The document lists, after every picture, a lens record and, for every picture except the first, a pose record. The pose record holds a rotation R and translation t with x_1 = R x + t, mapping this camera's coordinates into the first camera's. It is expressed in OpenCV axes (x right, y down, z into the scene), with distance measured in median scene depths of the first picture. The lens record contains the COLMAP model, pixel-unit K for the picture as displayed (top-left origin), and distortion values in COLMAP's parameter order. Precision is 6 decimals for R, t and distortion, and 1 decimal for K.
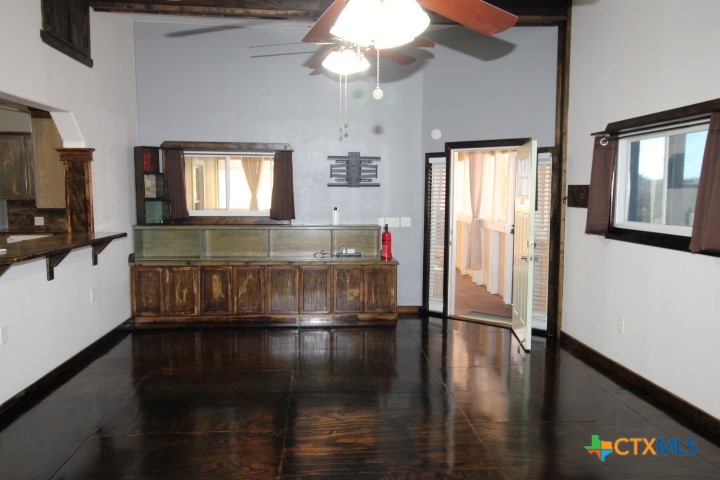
lens RADIAL K [[562.6, 0, 361.6], [0, 562.6, 238.5], [0, 0, 1]] dist [0.001723, -0.003367]
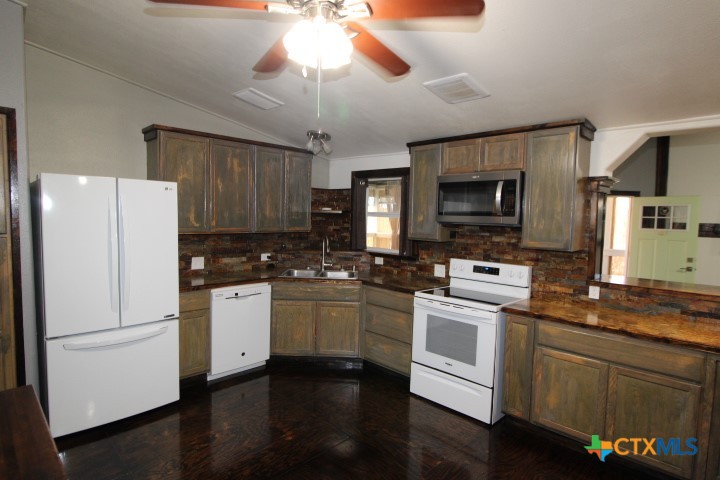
lens RADIAL K [[393.2, 0, 366.0], [0, 393.2, 243.3], [0, 0, 1]] dist [0.001503, -0.000457]
pose [[0.756447, -0.034159, 0.653163, -0.985494], [0.038057, 0.999242, 0.008183, -0.069179], [-0.652947, 0.018667, 0.757173, 0.664854]]
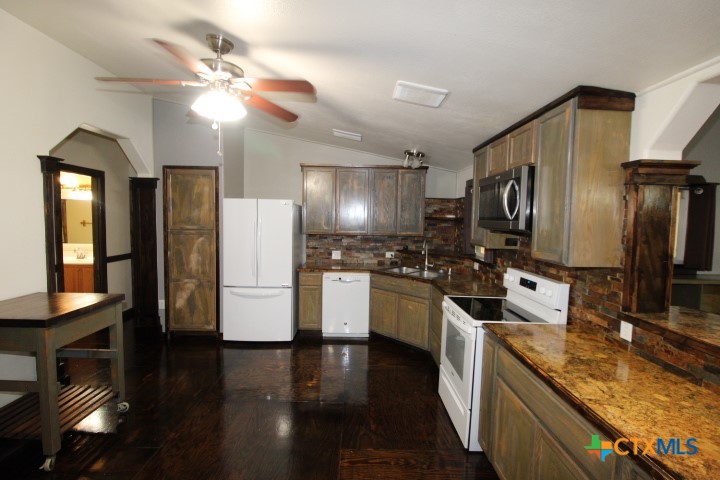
lens RADIAL K [[331.3, 0, 364.4], [0, 331.3, 243.1], [0, 0, 1]] dist [-0.011327, -0.007626]
pose [[0.998253, 0.021057, -0.055207, -0.660846], [-0.022000, 0.999622, -0.016515, -0.058360], [0.054839, 0.017700, 0.998338, 0.559810]]
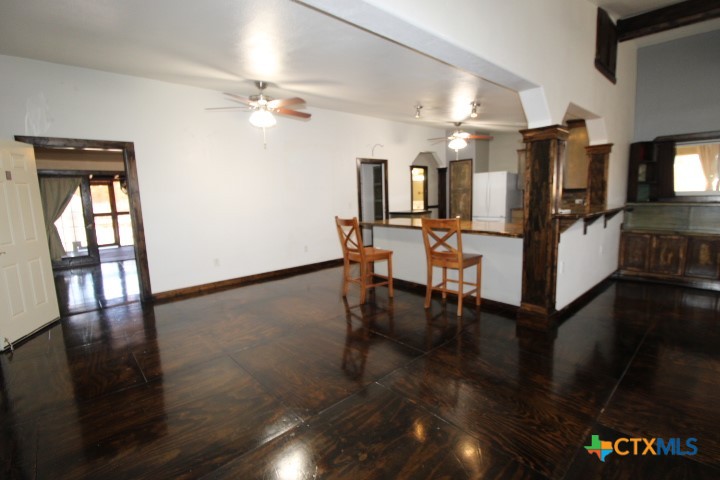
lens RADIAL K [[331.3, 0, 364.0], [0, 331.3, 240.6], [0, 0, 1]] dist [-0.011327, -0.007626]
pose [[0.605153, 0.082801, -0.791792, -0.161789], [-0.035813, 0.996401, 0.076827, 0.031834], [0.795303, -0.018136, 0.605940, 0.019928]]
